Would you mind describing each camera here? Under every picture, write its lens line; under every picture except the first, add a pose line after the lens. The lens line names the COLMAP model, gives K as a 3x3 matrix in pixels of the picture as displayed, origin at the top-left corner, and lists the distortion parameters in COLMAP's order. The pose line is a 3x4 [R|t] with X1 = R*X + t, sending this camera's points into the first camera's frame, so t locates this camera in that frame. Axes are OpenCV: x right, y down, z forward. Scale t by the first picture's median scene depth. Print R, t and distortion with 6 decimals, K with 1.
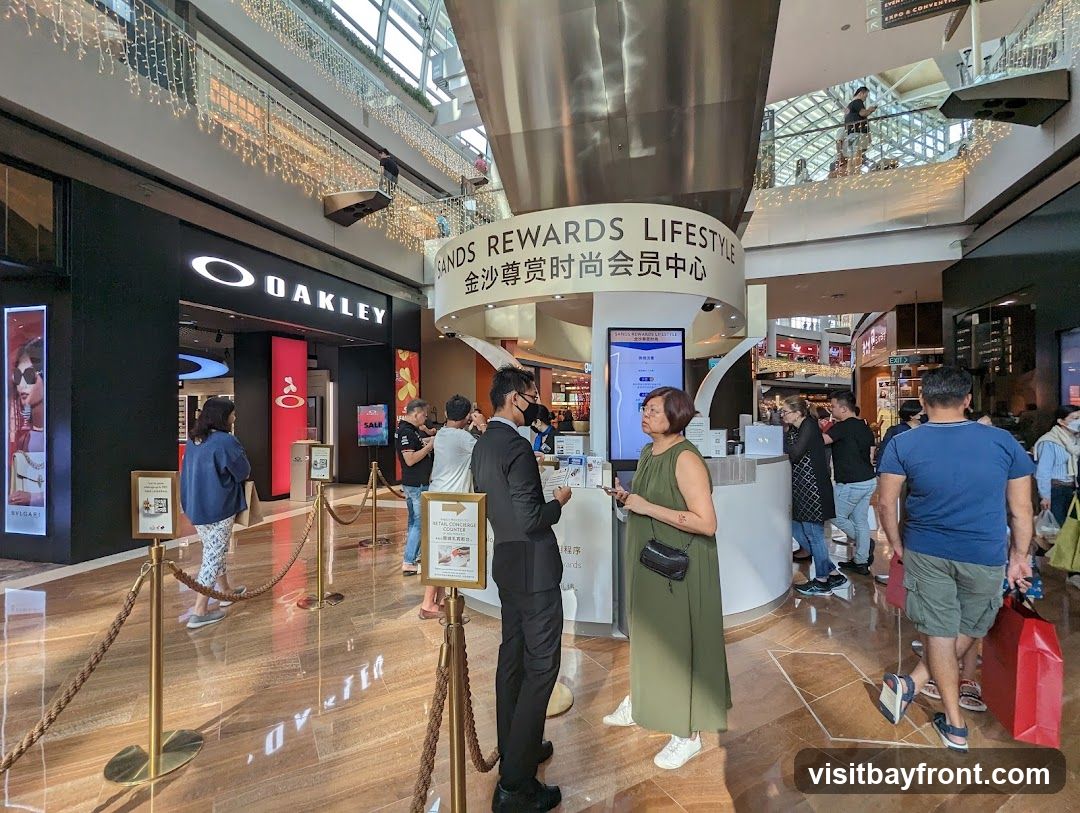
lens RADIAL K [[550.2, 0, 508.4], [0, 550.2, 415.5], [0, 0, 1]] dist [0.004889, -0.001731]
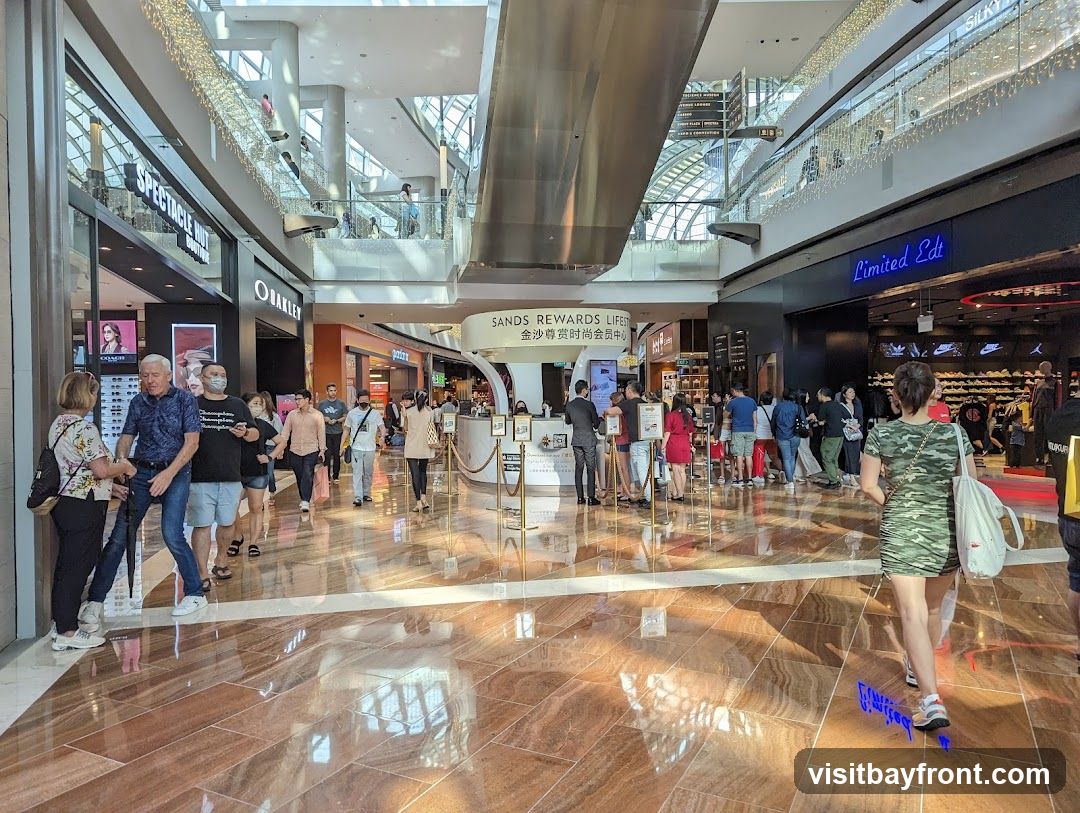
lens RADIAL K [[815.6, 0, 541.2], [0, 815.6, 426.2], [0, 0, 1]] dist [0.045299, -0.015724]
pose [[0.894822, -0.016558, 0.446117, -0.977164], [0.008758, 0.999771, 0.019541, 0.032037], [-0.446338, -0.013579, 0.894761, -1.256211]]
